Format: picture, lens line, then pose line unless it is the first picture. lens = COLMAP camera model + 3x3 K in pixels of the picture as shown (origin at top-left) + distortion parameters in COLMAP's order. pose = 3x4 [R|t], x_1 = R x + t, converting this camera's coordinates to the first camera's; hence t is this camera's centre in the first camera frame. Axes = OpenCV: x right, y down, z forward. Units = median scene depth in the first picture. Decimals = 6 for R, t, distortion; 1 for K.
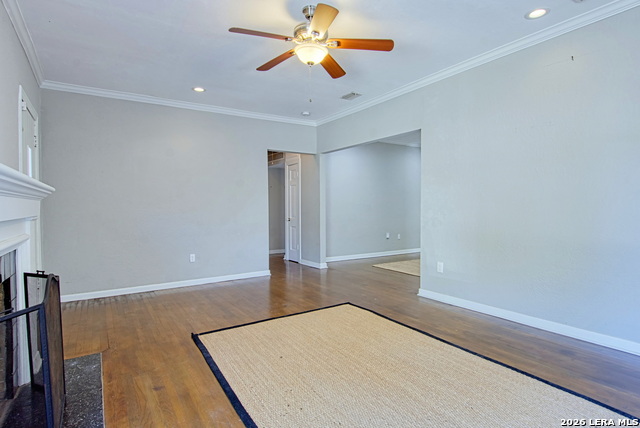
lens RADIAL K [[338.3, 0, 318.9], [0, 338.3, 214.2], [0, 0, 1]] dist [0.004566, -0.006709]
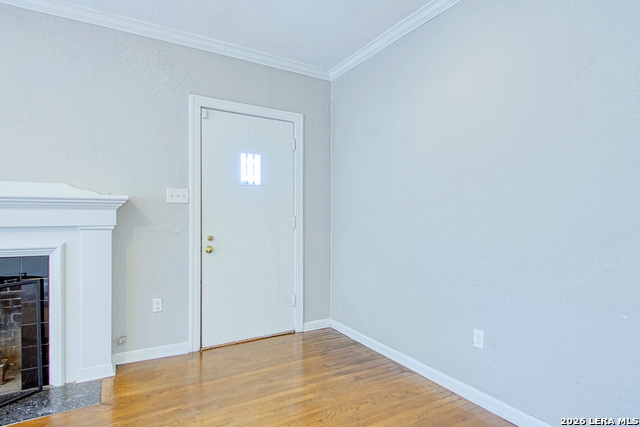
lens RADIAL K [[338.3, 0, 316.9], [0, 338.3, 216.4], [0, 0, 1]] dist [0.004566, -0.006709]
pose [[-0.061322, 0.004625, -0.998107, 0.077076], [-0.019708, 0.999789, 0.005843, -0.026914], [0.997923, 0.020029, -0.061217, 1.167868]]
